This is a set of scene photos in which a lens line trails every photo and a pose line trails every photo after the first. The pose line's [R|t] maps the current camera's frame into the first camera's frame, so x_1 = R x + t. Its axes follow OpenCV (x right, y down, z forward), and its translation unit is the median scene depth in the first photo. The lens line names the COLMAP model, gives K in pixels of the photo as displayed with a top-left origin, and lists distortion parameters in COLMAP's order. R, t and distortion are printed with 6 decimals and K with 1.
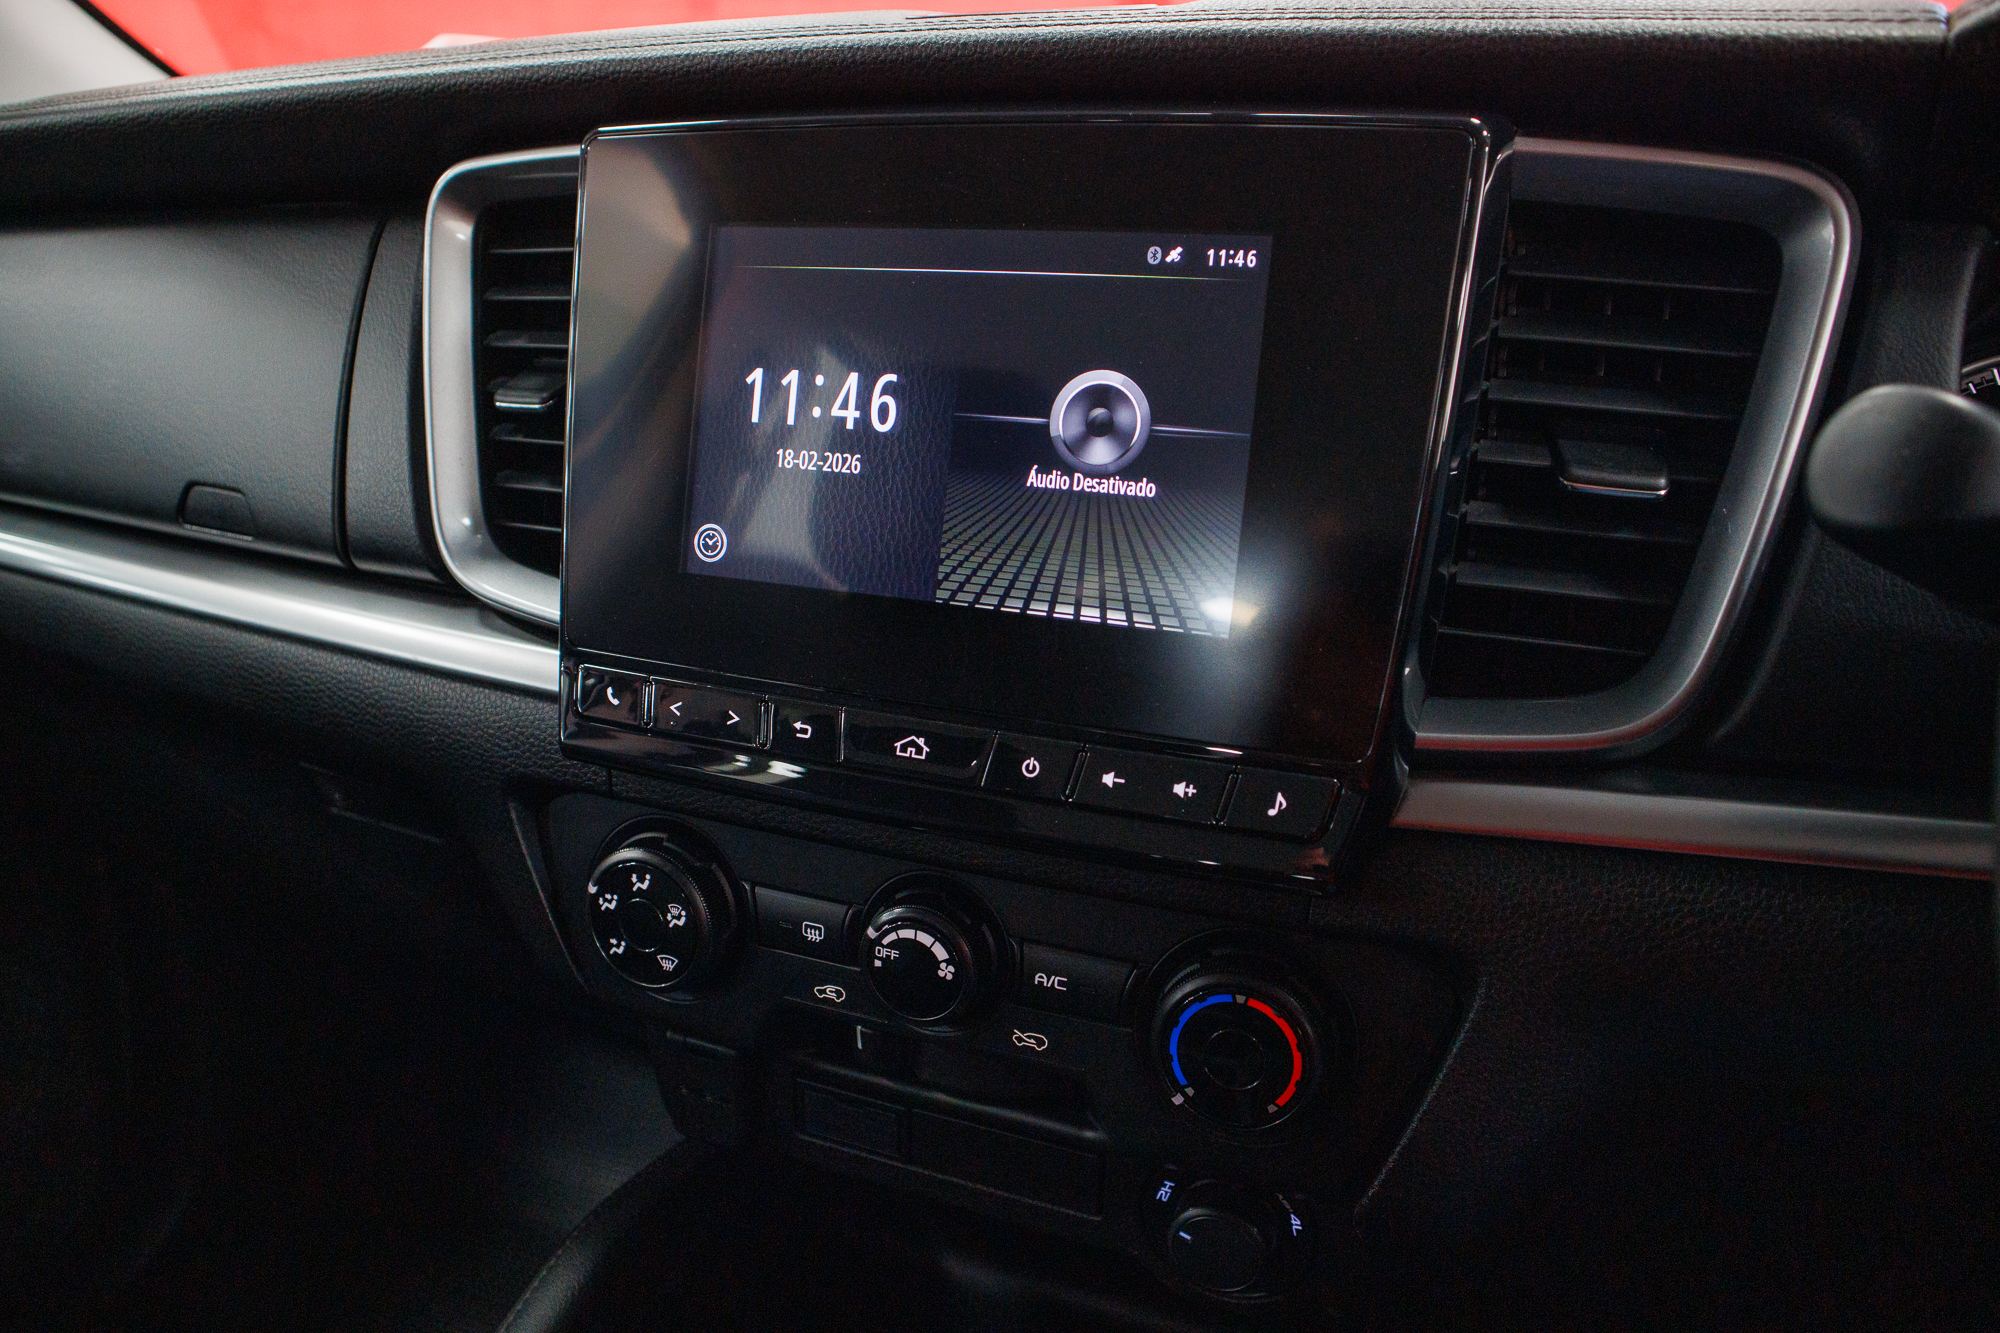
lens RADIAL K [[1396.4, 0, 1000.0], [0, 1396.4, 666.5], [0, 0, 1]] dist [-0.073956, 0.002105]
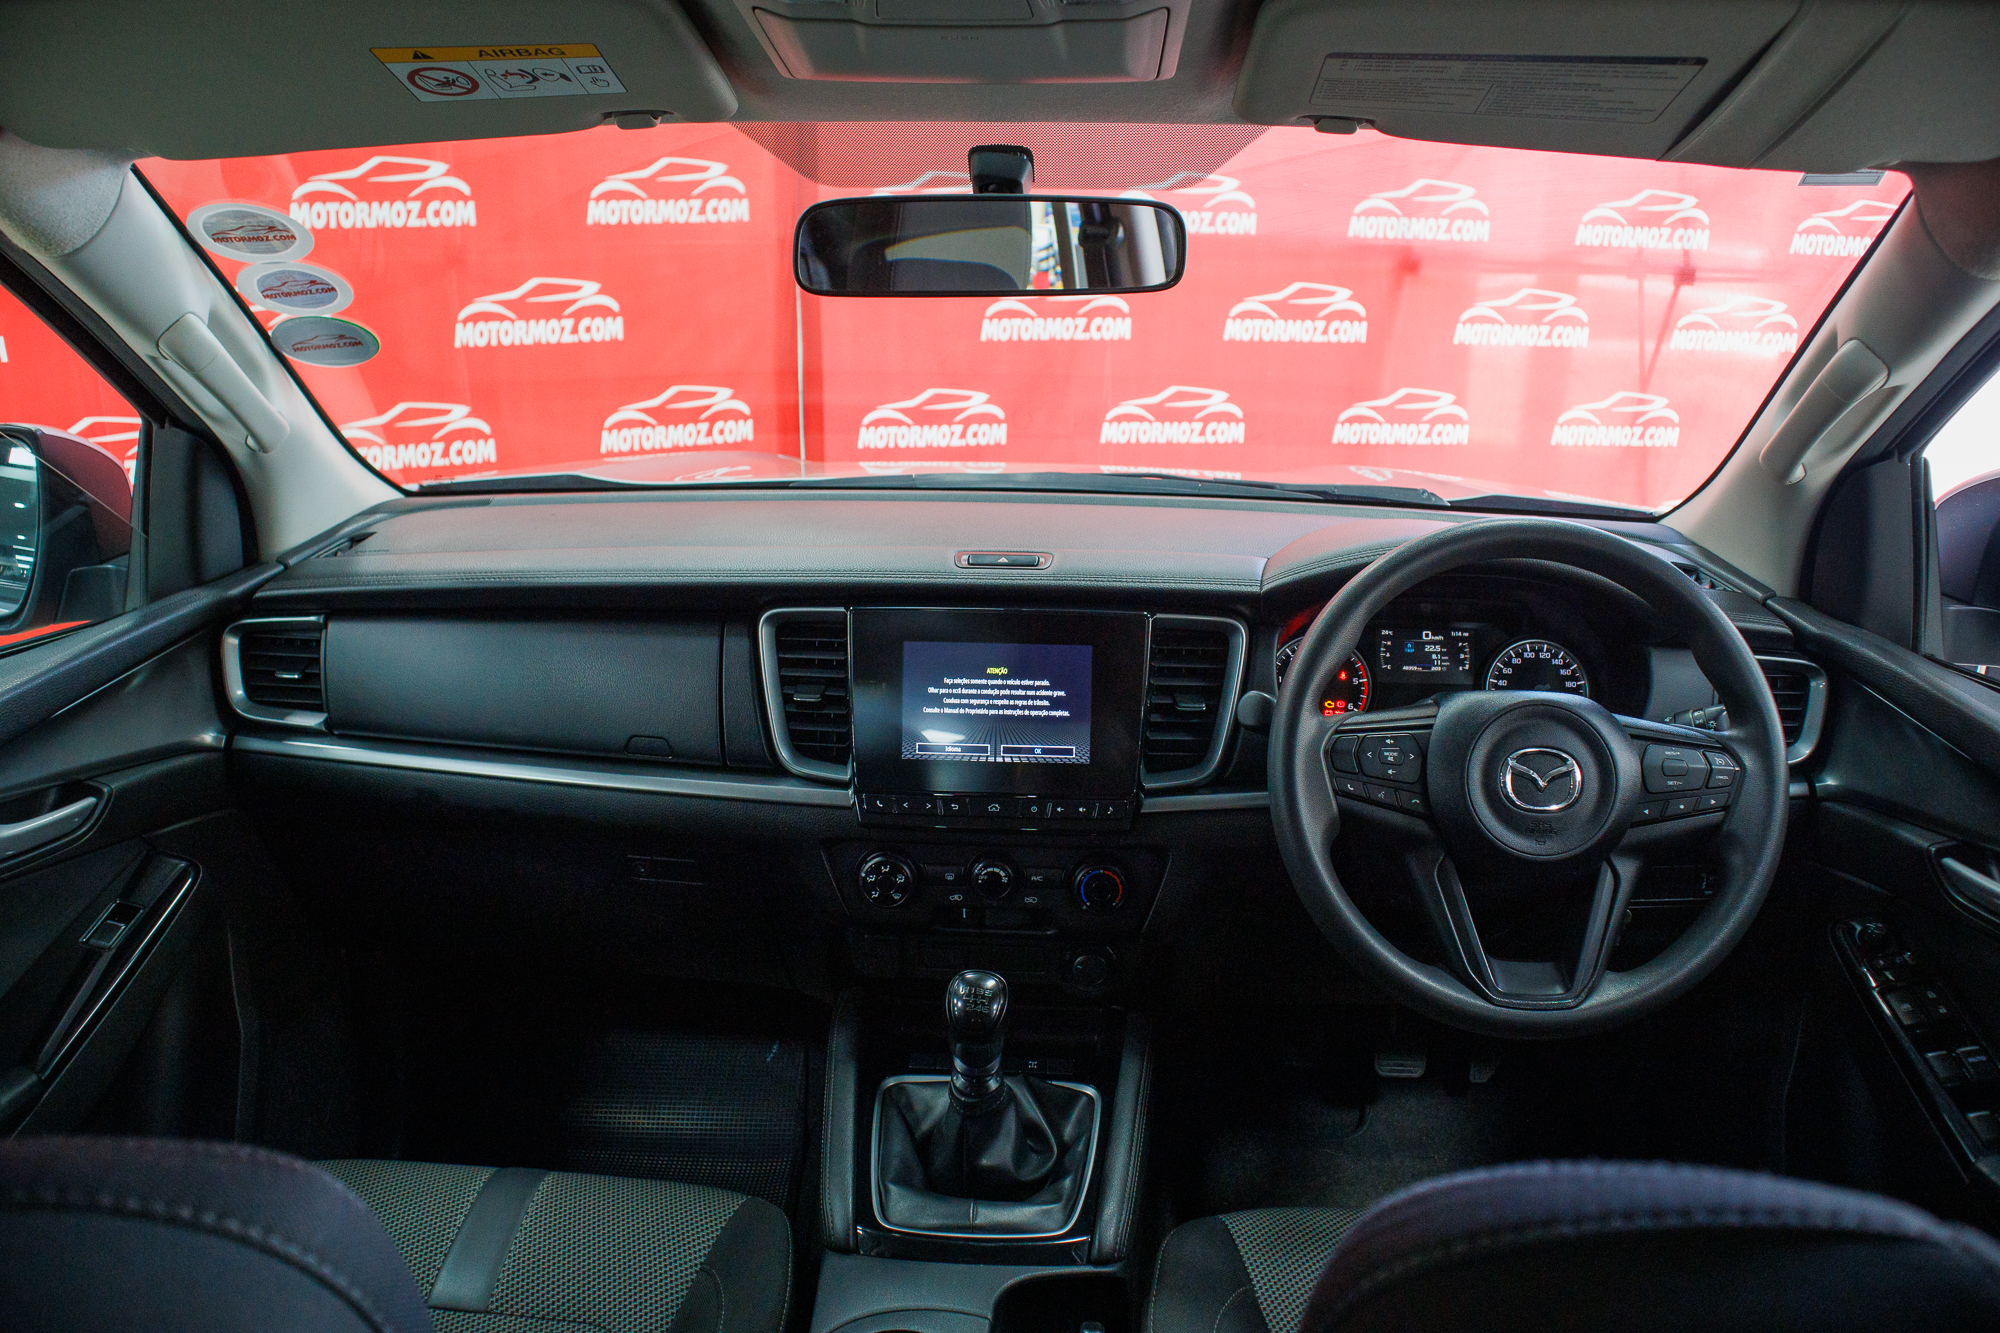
lens RADIAL K [[1396.4, 0, 1000.0], [0, 1396.4, 666.5], [0, 0, 1]] dist [-0.073956, 0.002105]
pose [[0.948213, -0.093411, 0.303590, -0.928508], [0.102891, 0.994574, -0.015343, -0.199757], [-0.300509, 0.045785, 0.952679, -1.921913]]
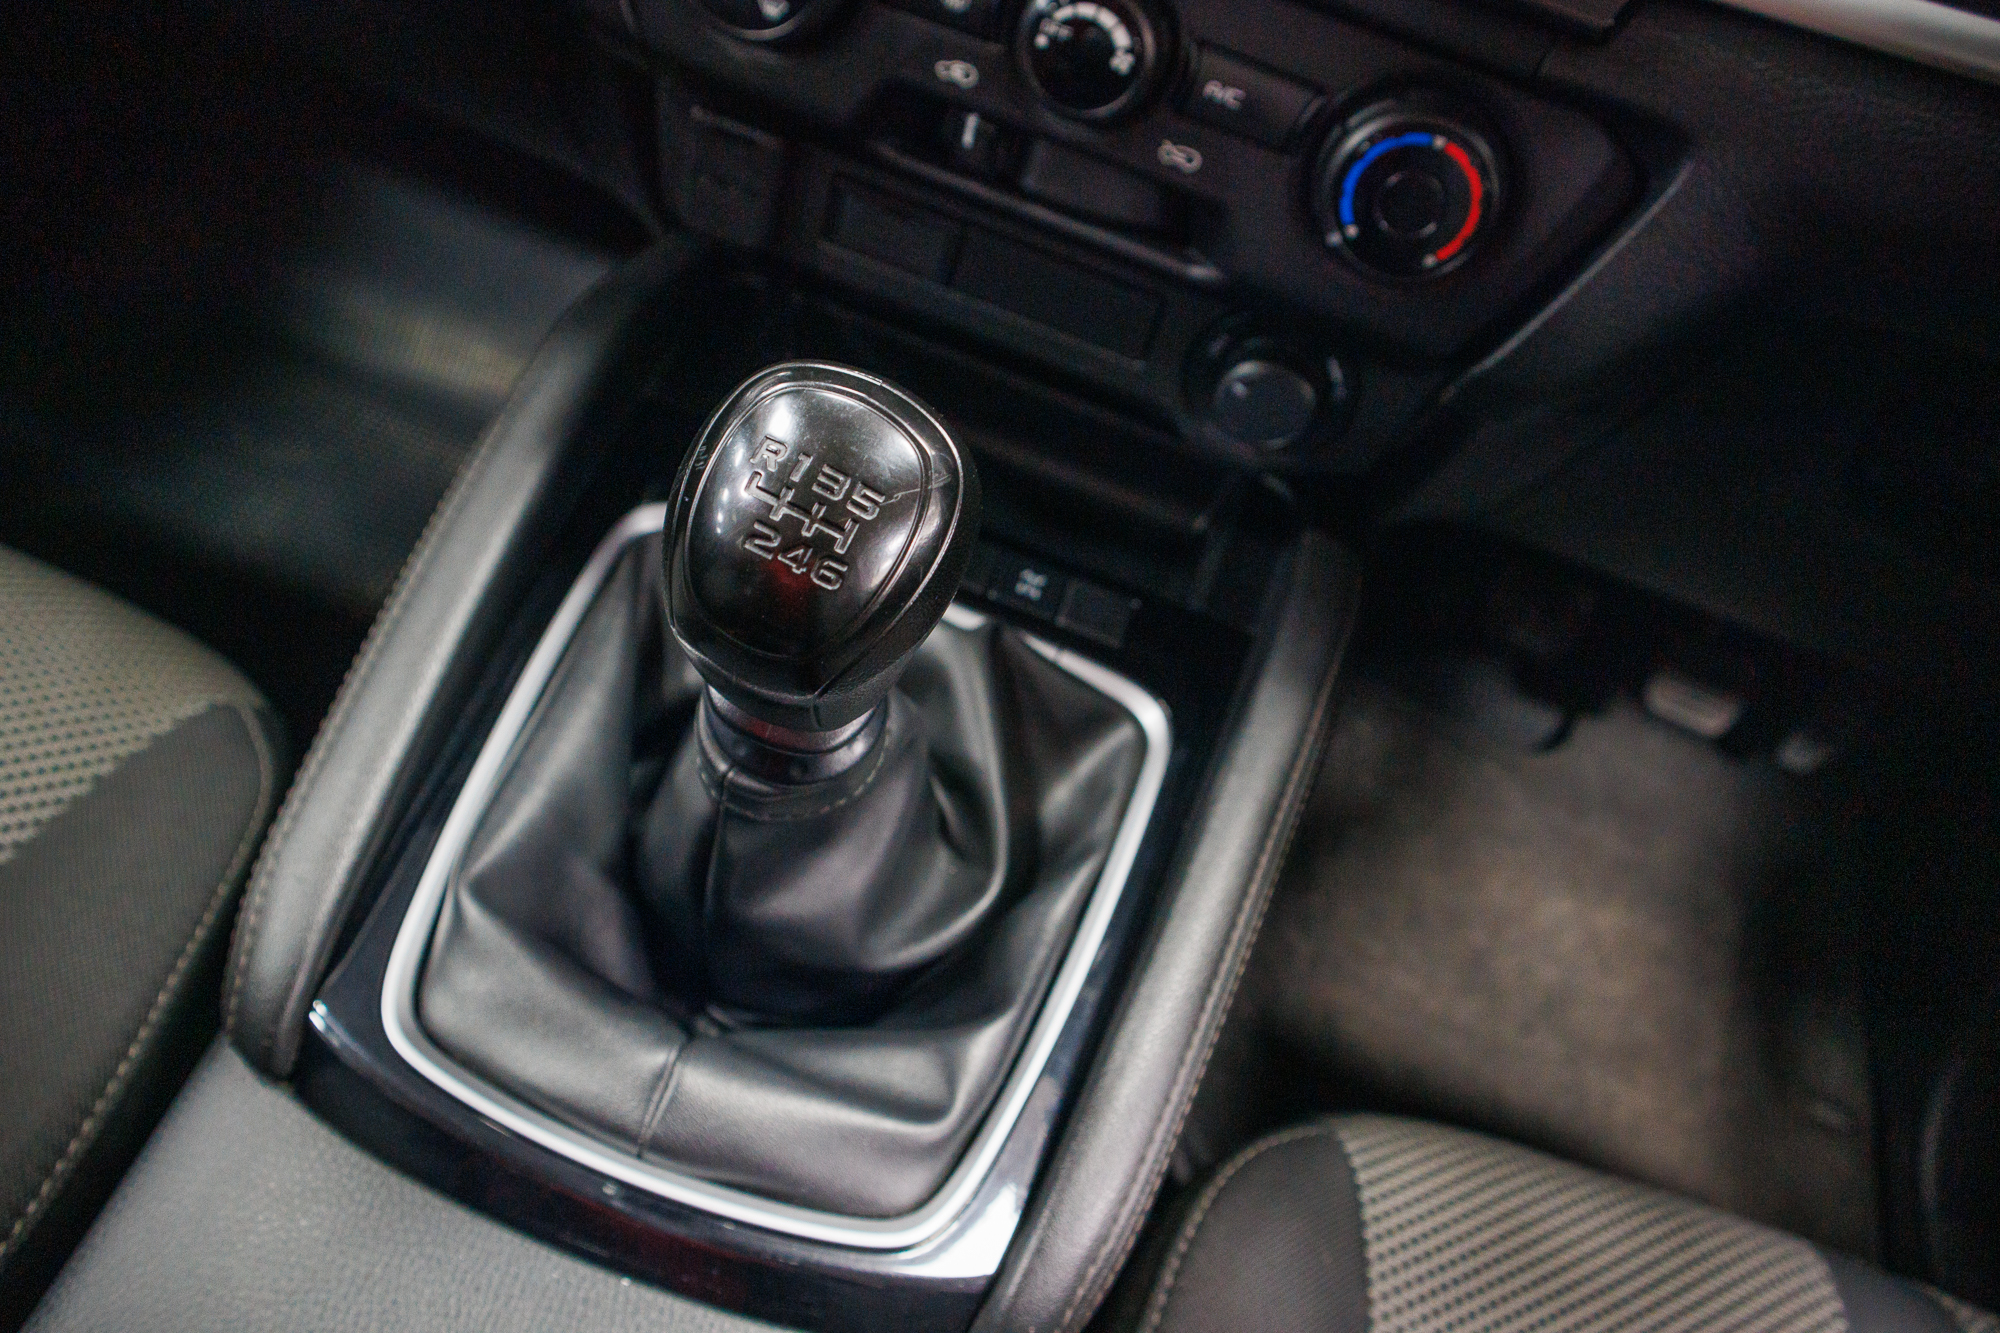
lens RADIAL K [[1396.4, 0, 1000.0], [0, 1396.4, 666.5], [0, 0, 1]] dist [-0.073956, 0.002105]
pose [[0.965040, 0.080632, 0.249393, -0.307358], [-0.195000, 0.856668, 0.477593, 0.142840], [-0.175138, -0.509528, 0.842442, 0.051118]]
